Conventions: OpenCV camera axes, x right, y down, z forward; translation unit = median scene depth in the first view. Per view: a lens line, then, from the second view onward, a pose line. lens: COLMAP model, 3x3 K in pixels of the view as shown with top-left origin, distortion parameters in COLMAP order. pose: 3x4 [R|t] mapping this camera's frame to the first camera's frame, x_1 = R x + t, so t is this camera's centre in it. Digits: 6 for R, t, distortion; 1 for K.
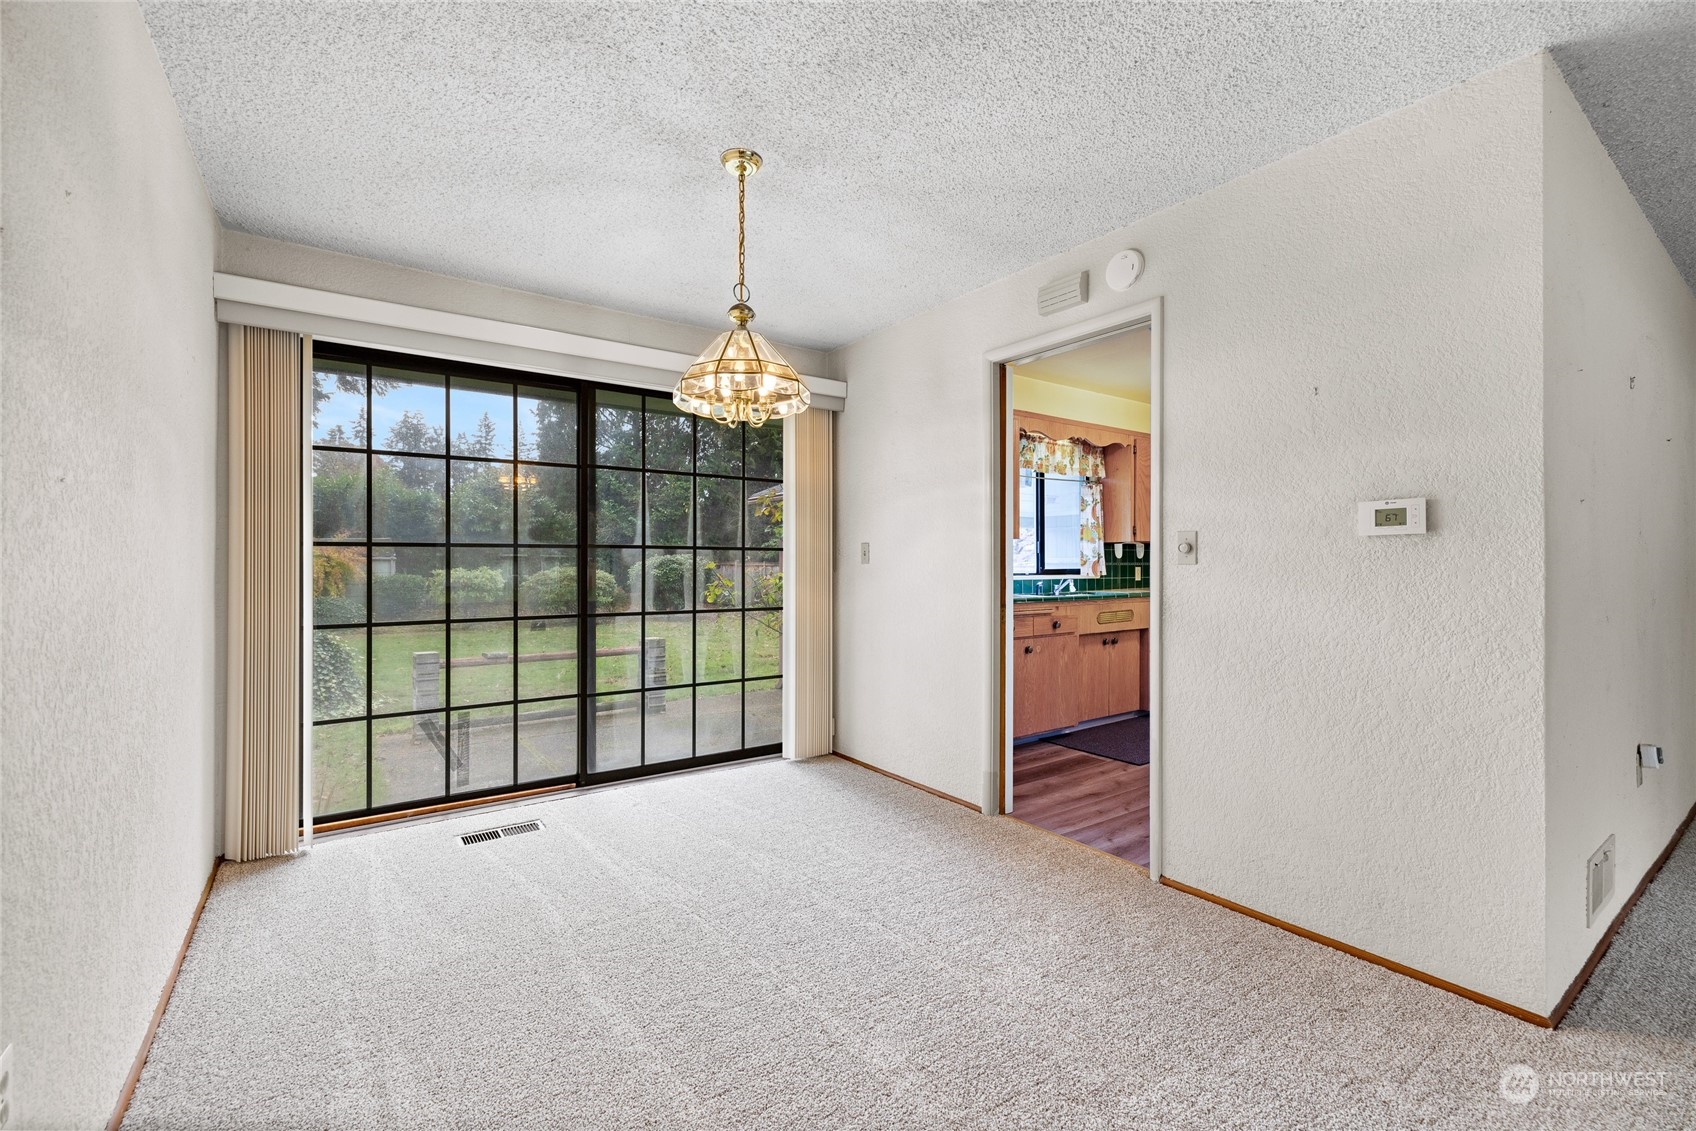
lens RADIAL K [[716.6, 0, 820.5], [0, 716.6, 565.2], [0, 0, 1]] dist [-0.002169, -0.000166]
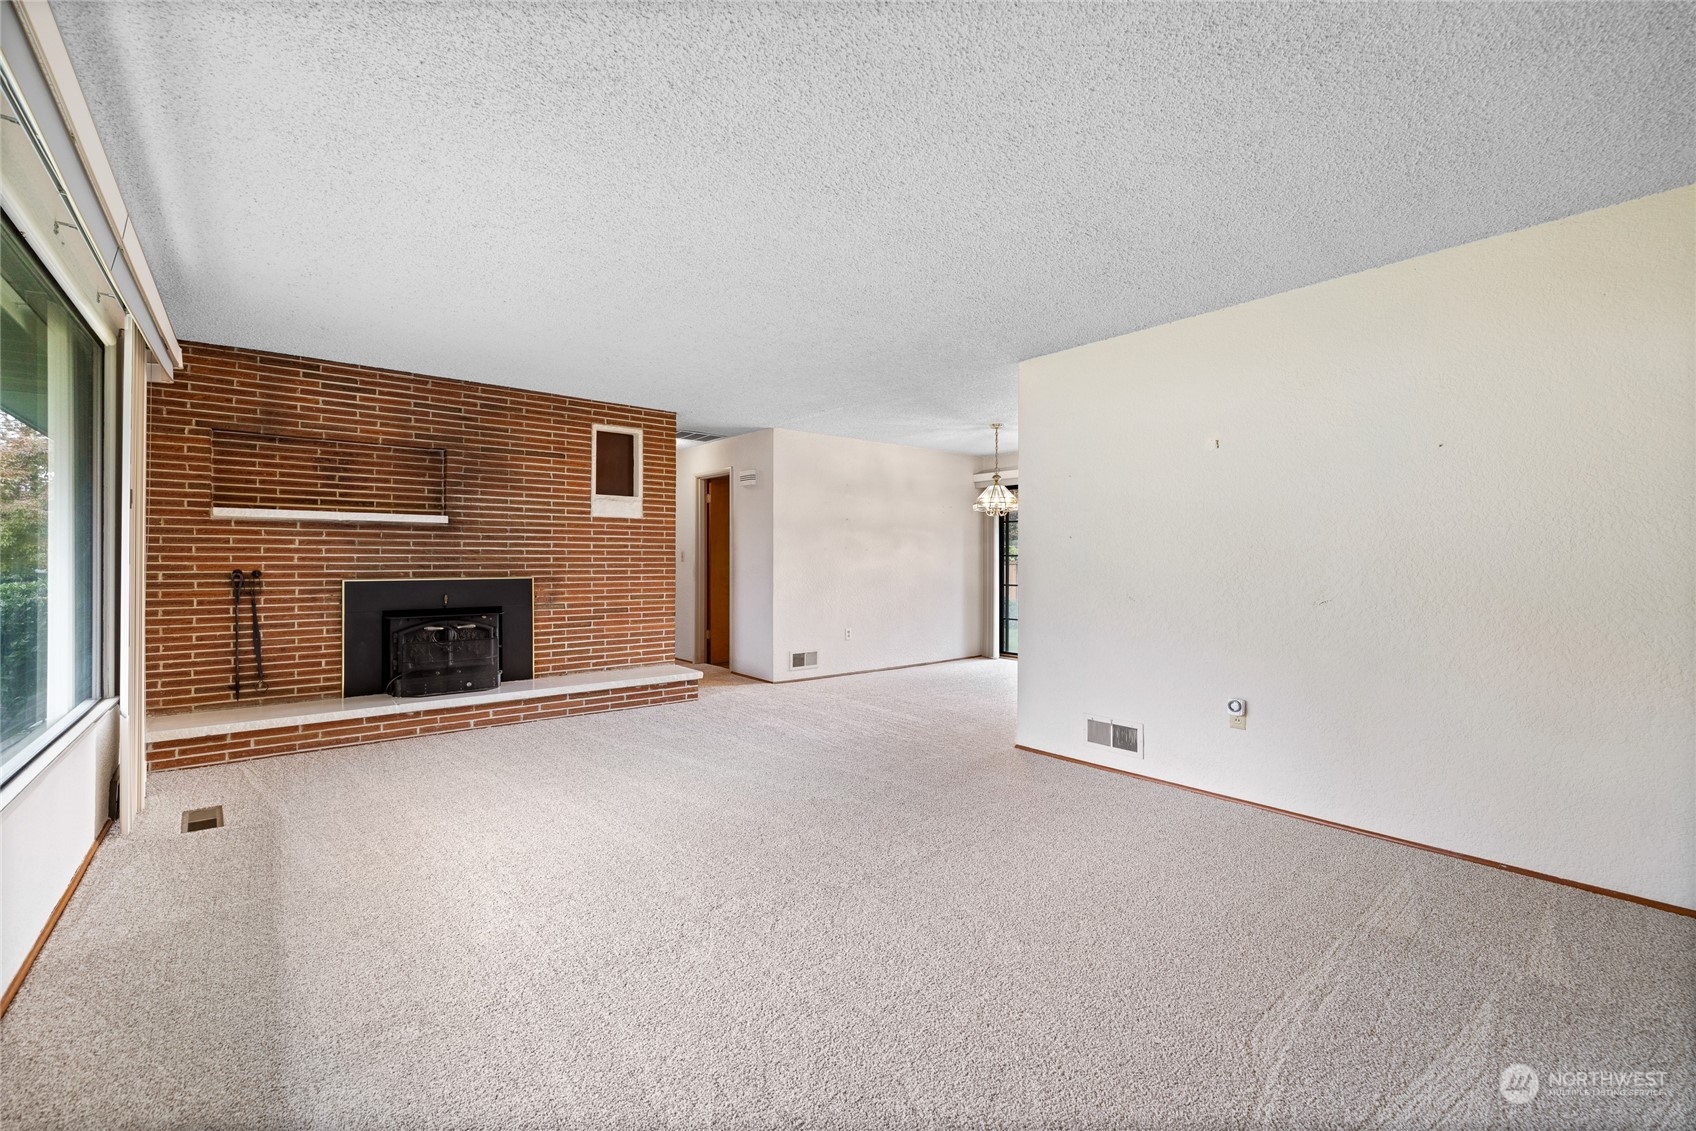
lens RADIAL K [[723.1, 0, 836.5], [0, 723.1, 555.4], [0, 0, 1]] dist [0.000267, -0.000288]
pose [[0.076101, -0.003947, -0.997092, 1.847353], [-0.006207, 0.999971, -0.004433, -0.013104], [0.997081, 0.006526, 0.076075, 0.085515]]
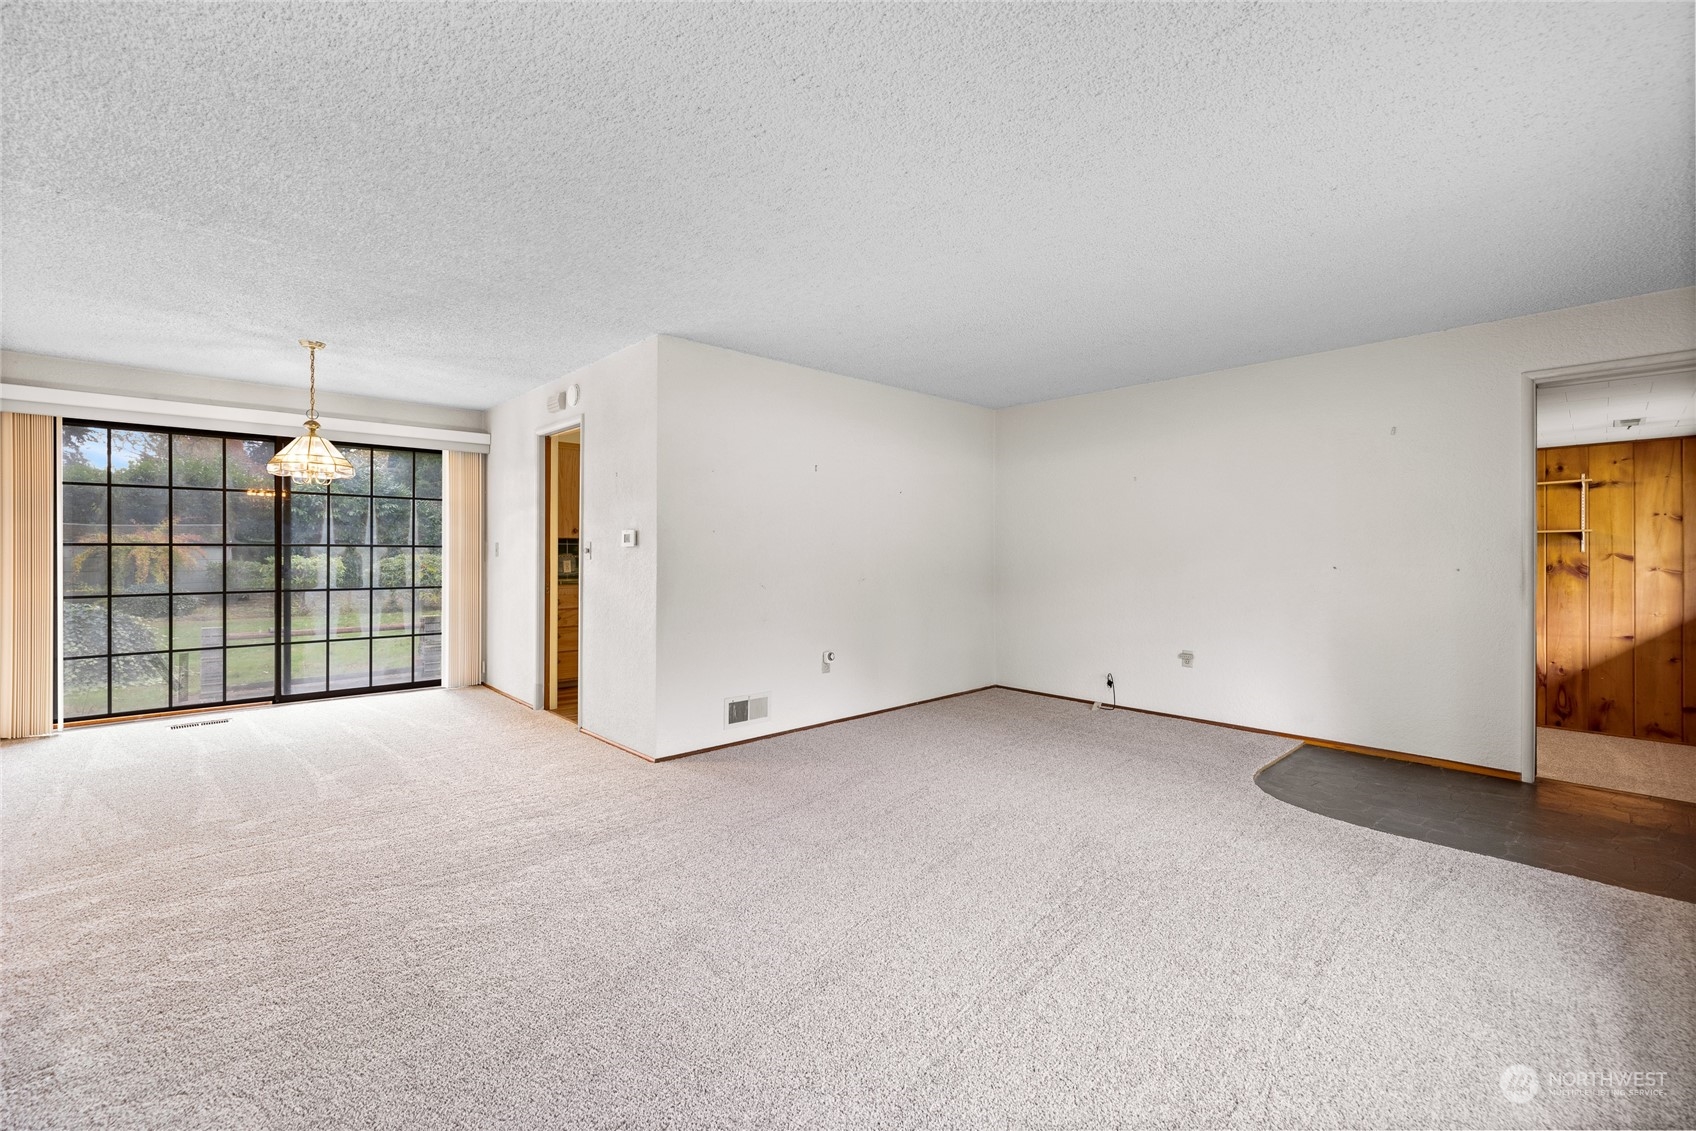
lens RADIAL K [[723.1, 0, 836.5], [0, 723.1, 555.4], [0, 0, 1]] dist [0.000267, -0.000288]
pose [[0.990614, 0.003946, 0.136630, 0.661621], [-0.004511, 0.999982, 0.003832, -0.016419], [-0.136613, -0.004412, 0.990615, -0.710794]]
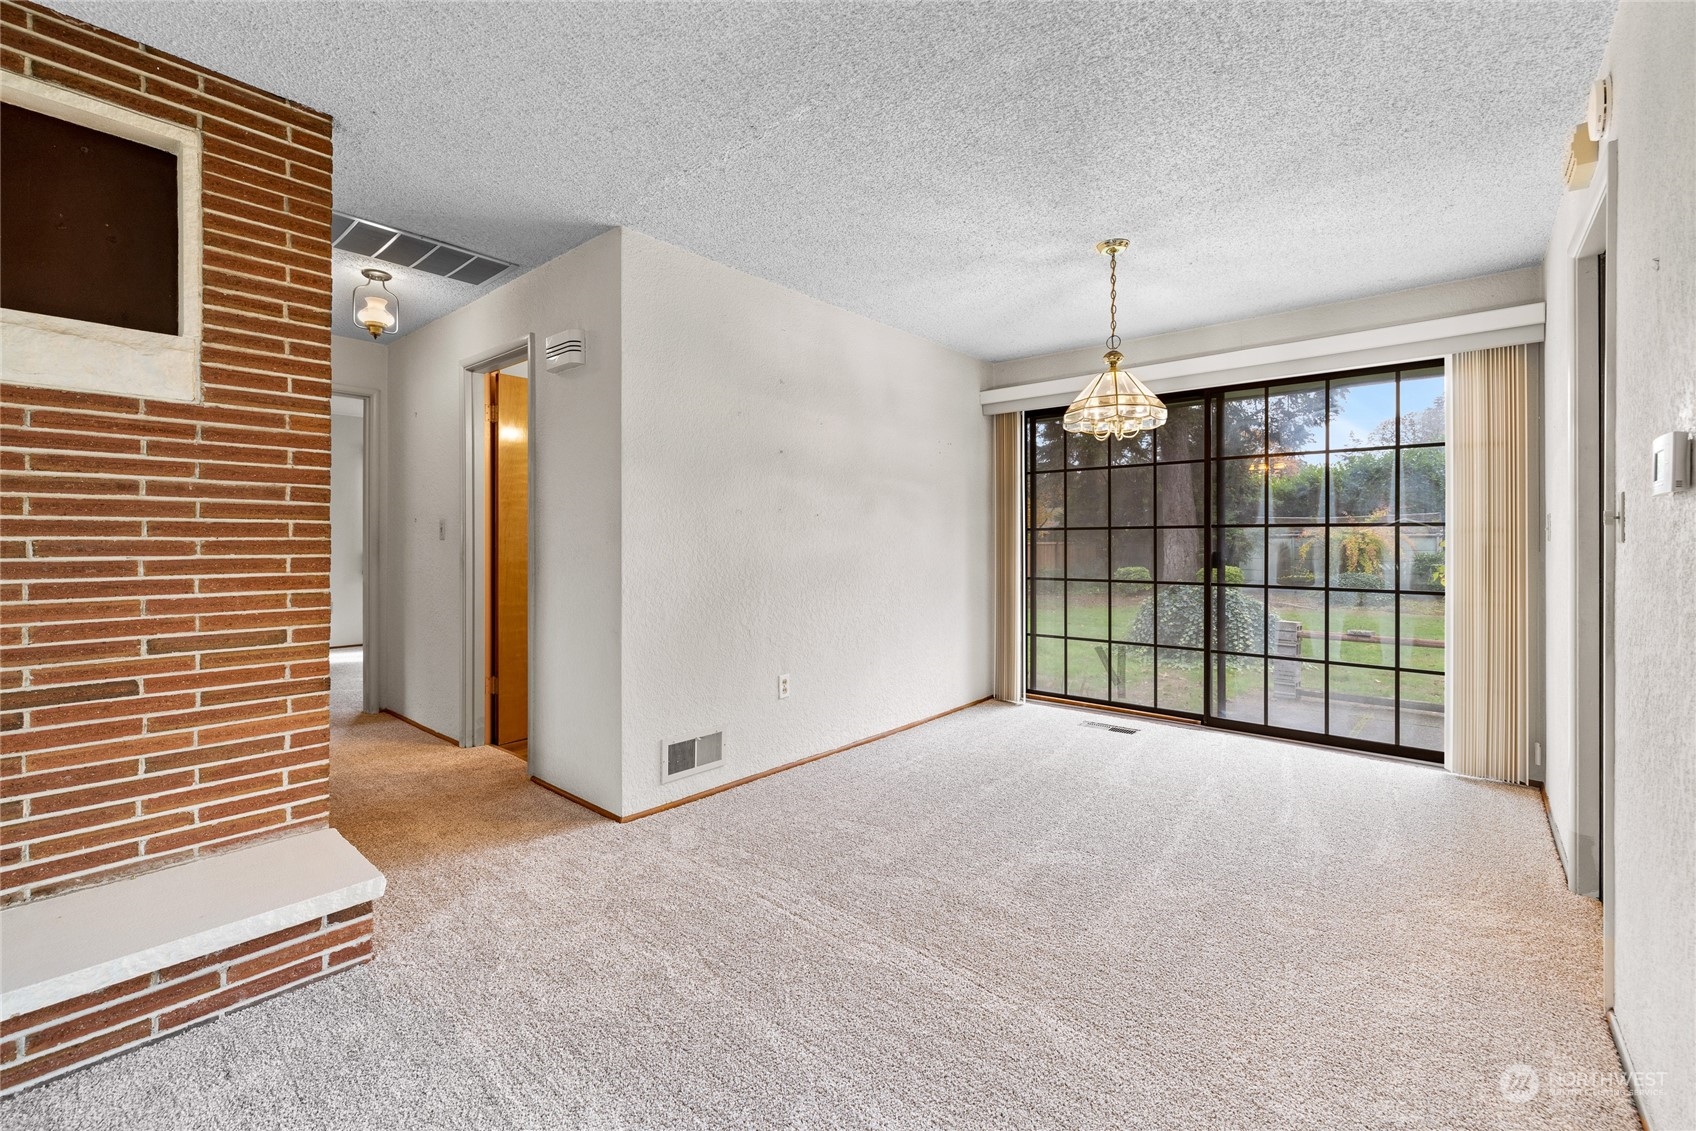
lens RADIAL K [[714.2, 0, 832.5], [0, 714.2, 539.2], [0, 0, 1]] dist [0.000064, -0.000268]
pose [[0.243961, -0.001938, -0.969783, 0.717308], [-0.002980, 0.999992, -0.002748, 0.000144], [0.969780, 0.003560, 0.243953, 0.099912]]
